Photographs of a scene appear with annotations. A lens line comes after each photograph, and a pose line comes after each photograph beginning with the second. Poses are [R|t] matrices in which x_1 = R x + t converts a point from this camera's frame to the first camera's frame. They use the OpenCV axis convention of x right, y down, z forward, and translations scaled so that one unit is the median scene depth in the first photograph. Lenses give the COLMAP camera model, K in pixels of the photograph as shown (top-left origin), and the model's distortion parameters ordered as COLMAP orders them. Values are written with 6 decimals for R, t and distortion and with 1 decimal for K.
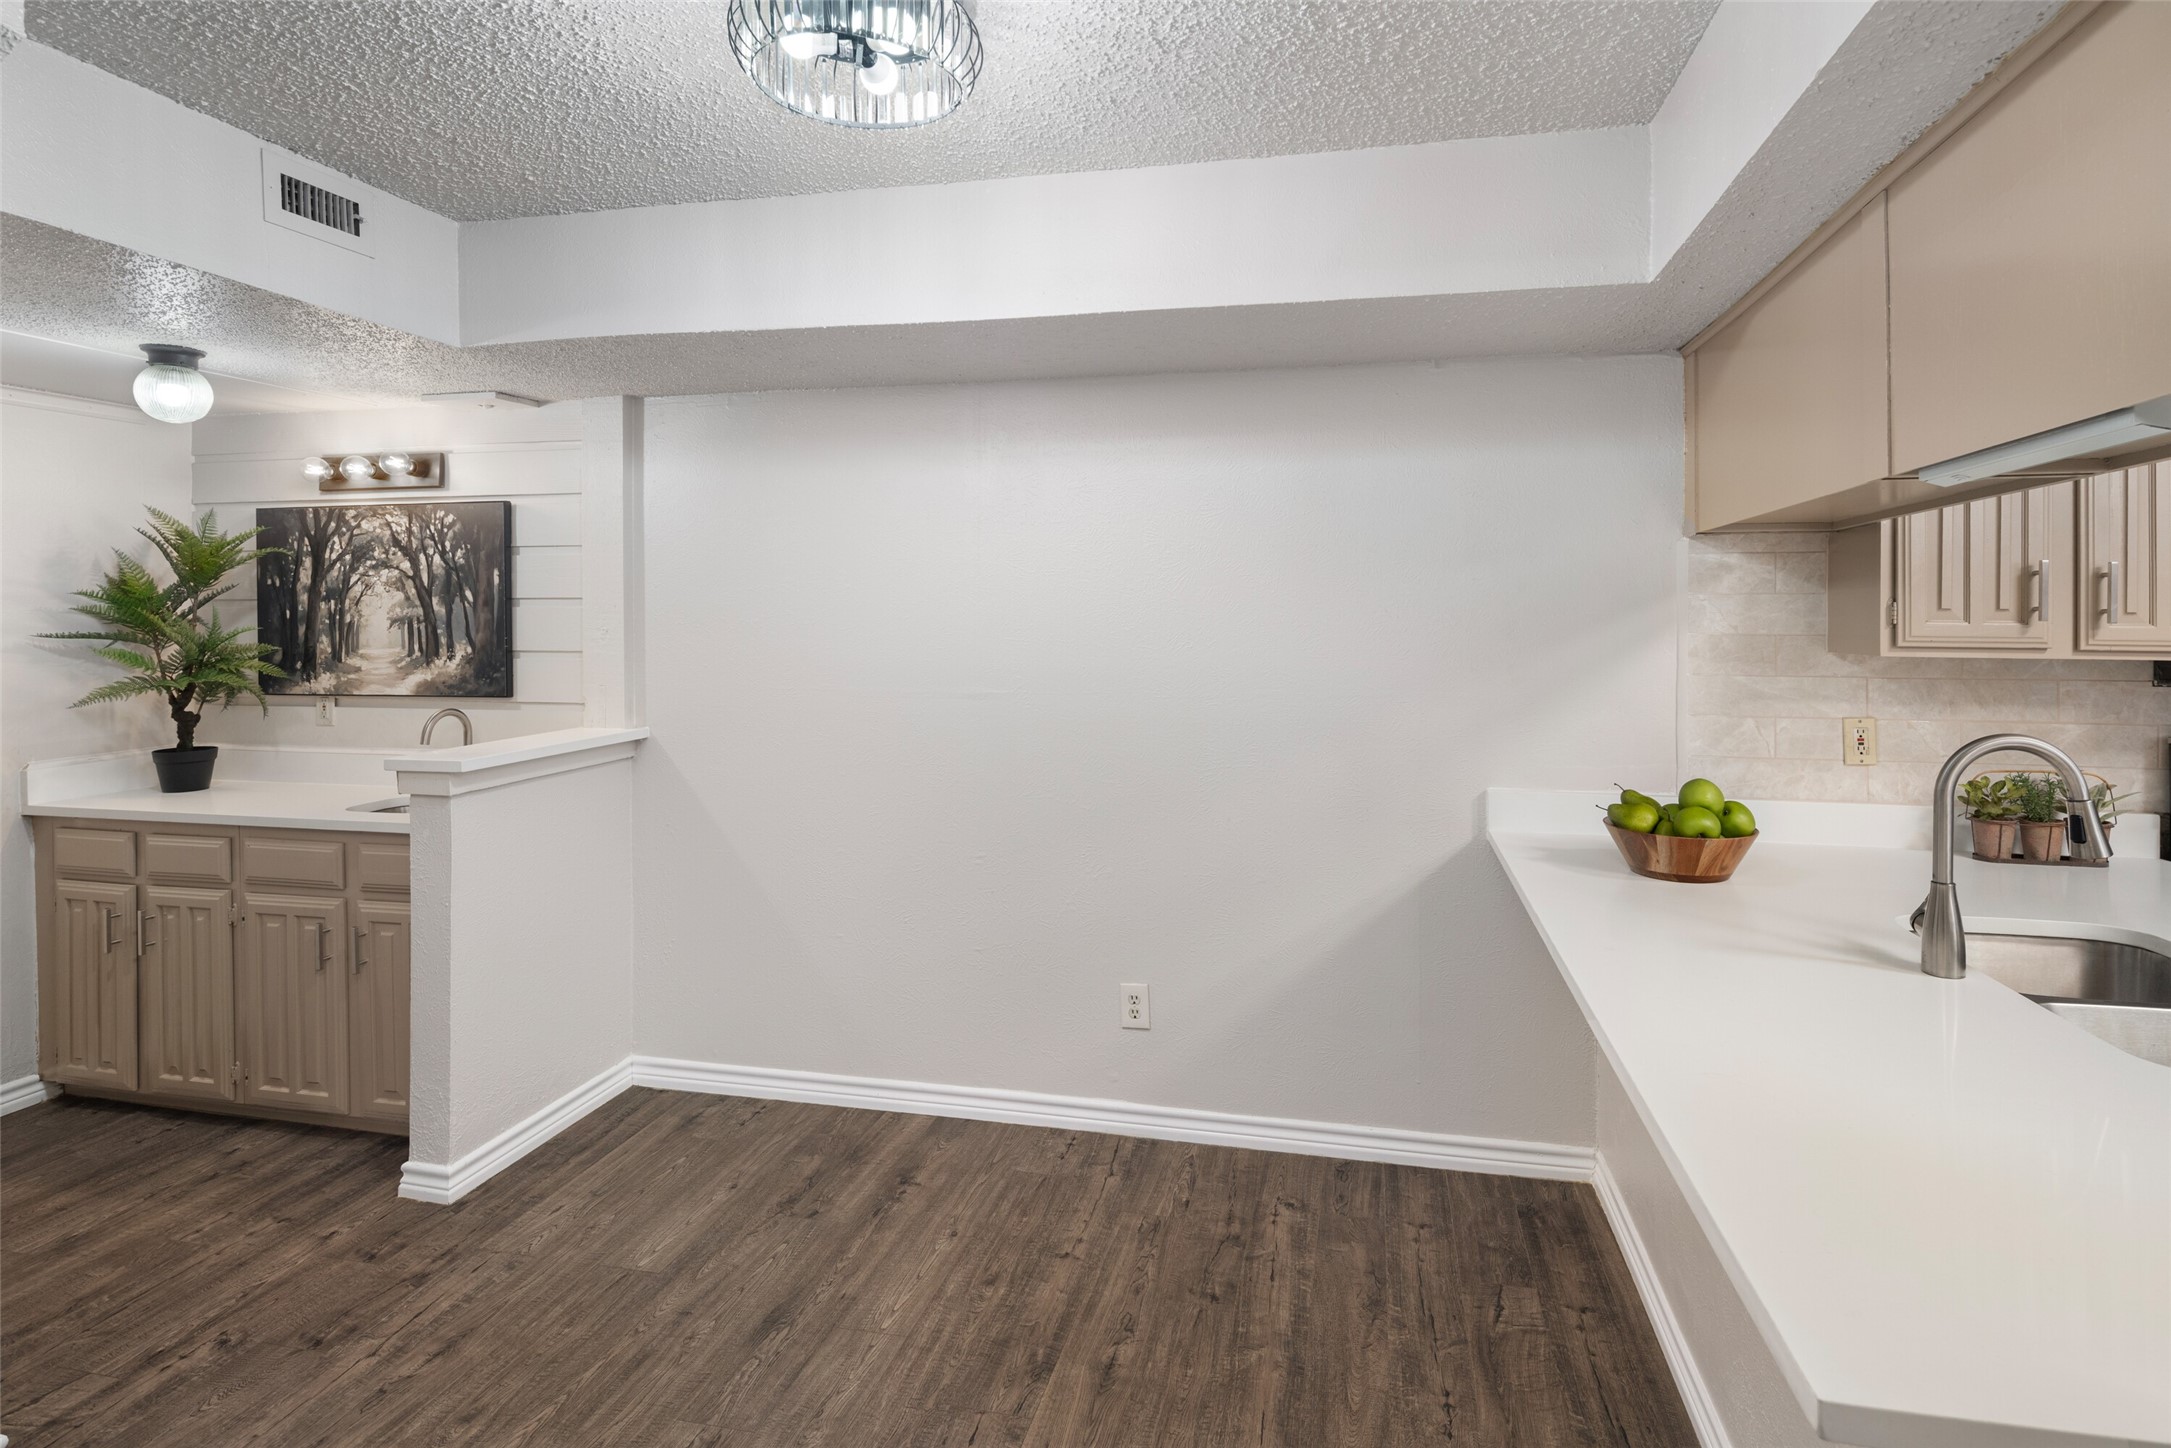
lens RADIAL K [[1075.2, 0, 1153.4], [0, 1075.2, 614.0], [0, 0, 1]] dist [0.000676, -0.000993]
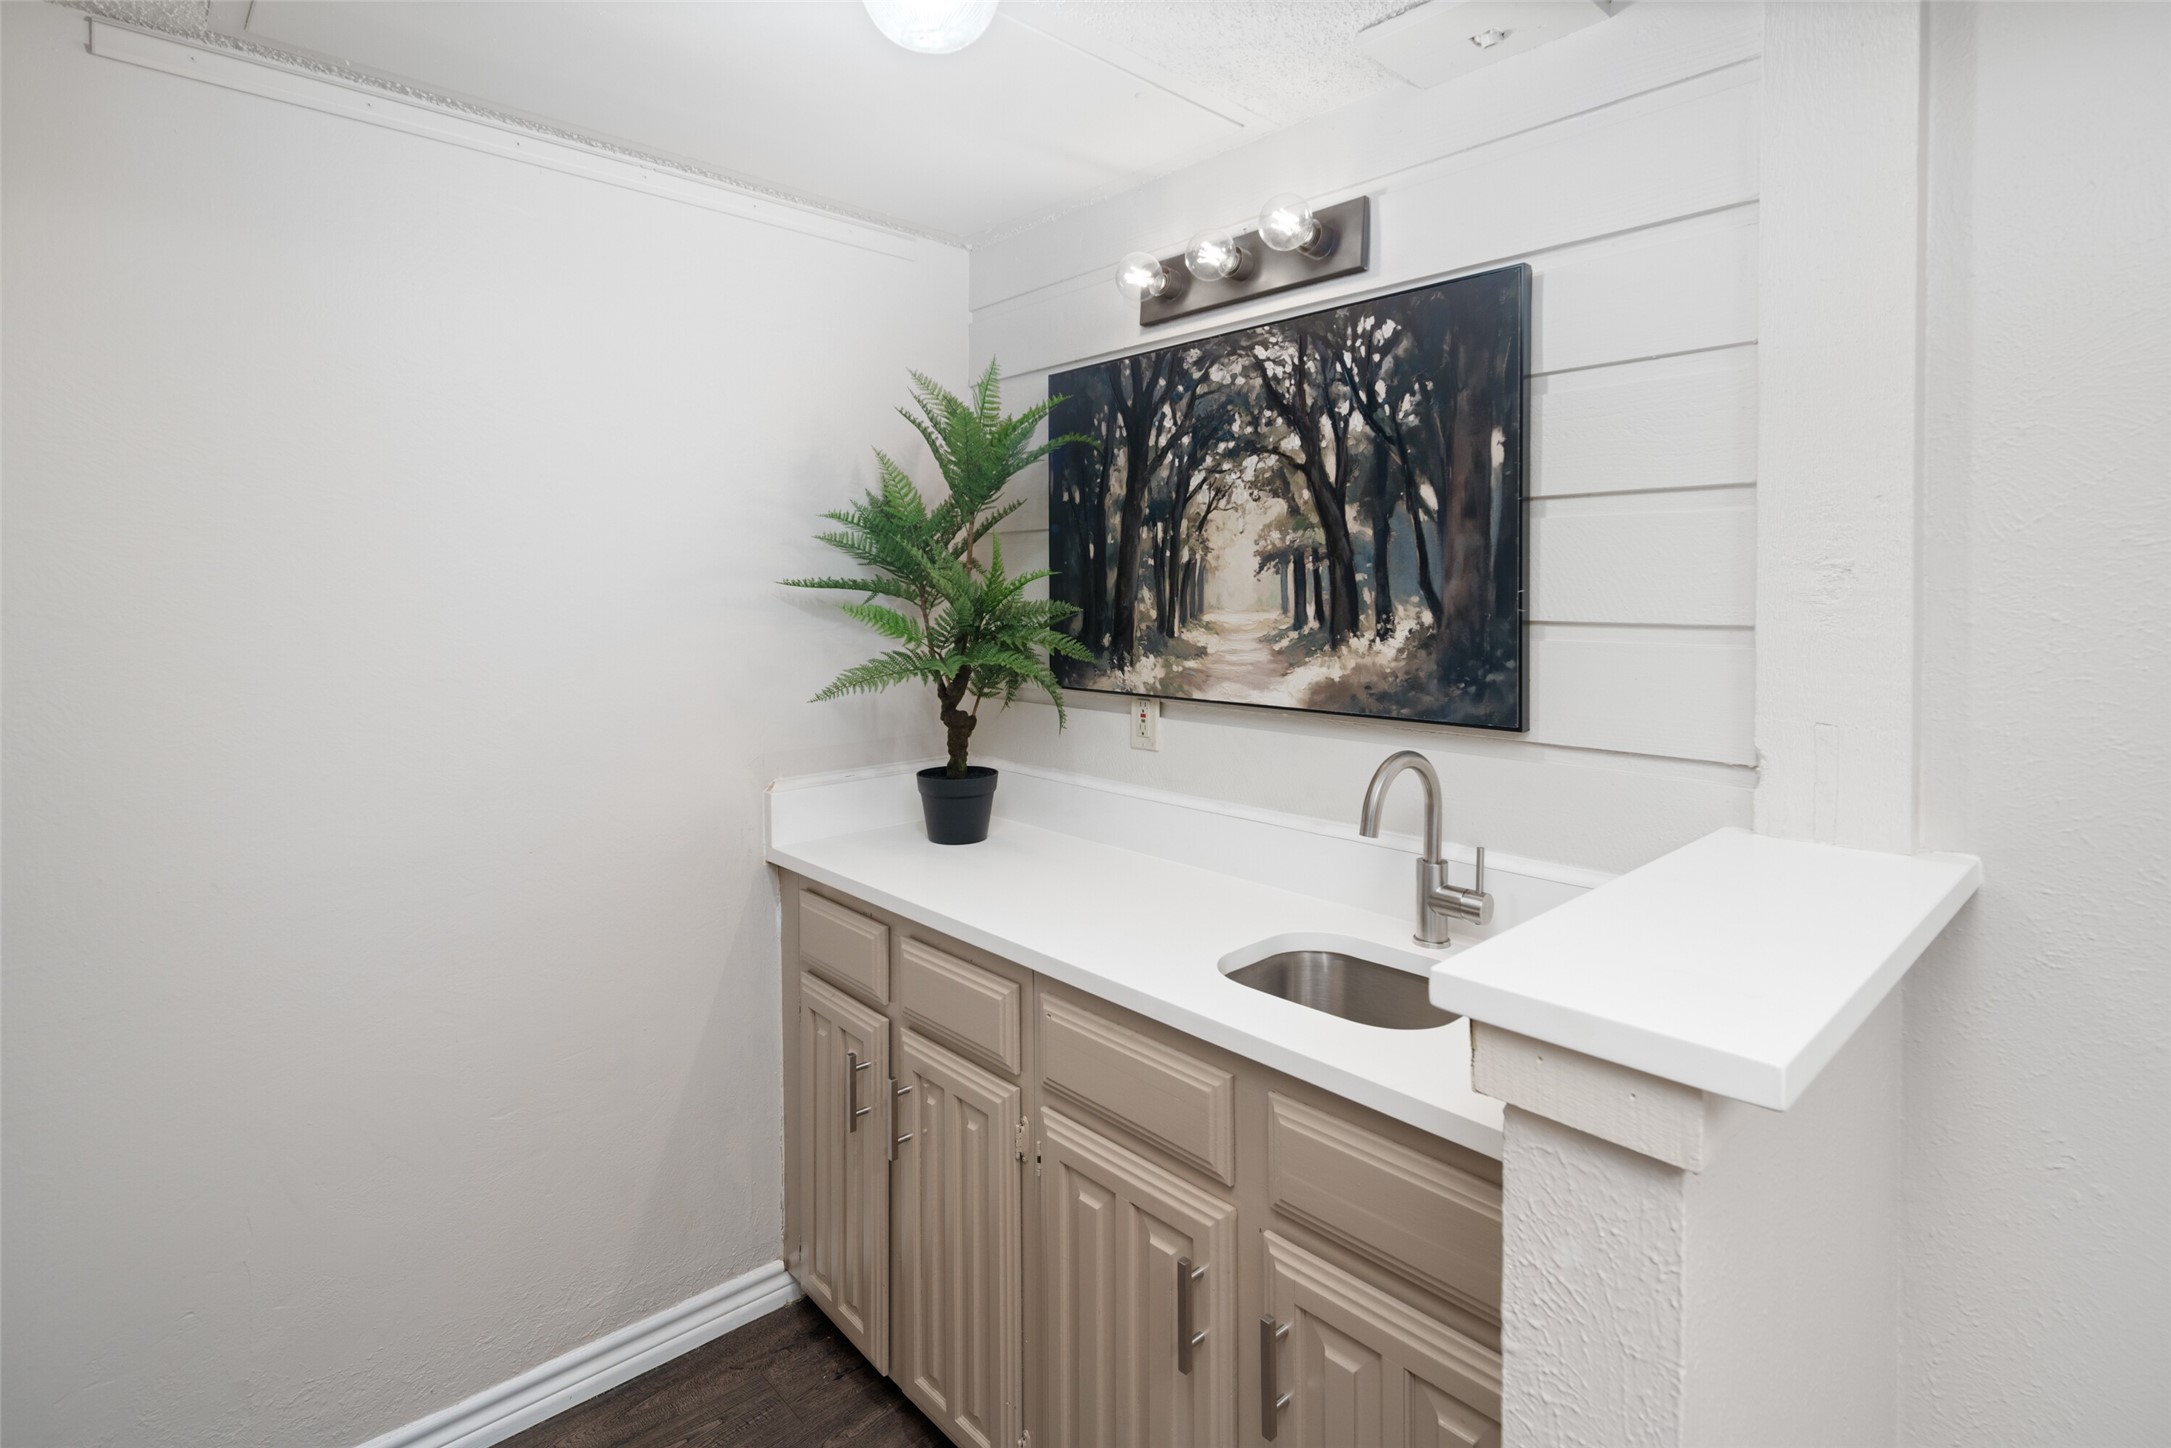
lens RADIAL K [[1068.1, 0, 1077.5], [0, 1068.1, 606.5], [0, 0, 1]] dist [0.001546, -0.001739]
pose [[0.806159, 0.010935, -0.591598, -0.513056], [-0.006287, 0.999931, 0.009915, 0.026440], [0.591666, -0.004274, 0.806172, 0.580489]]
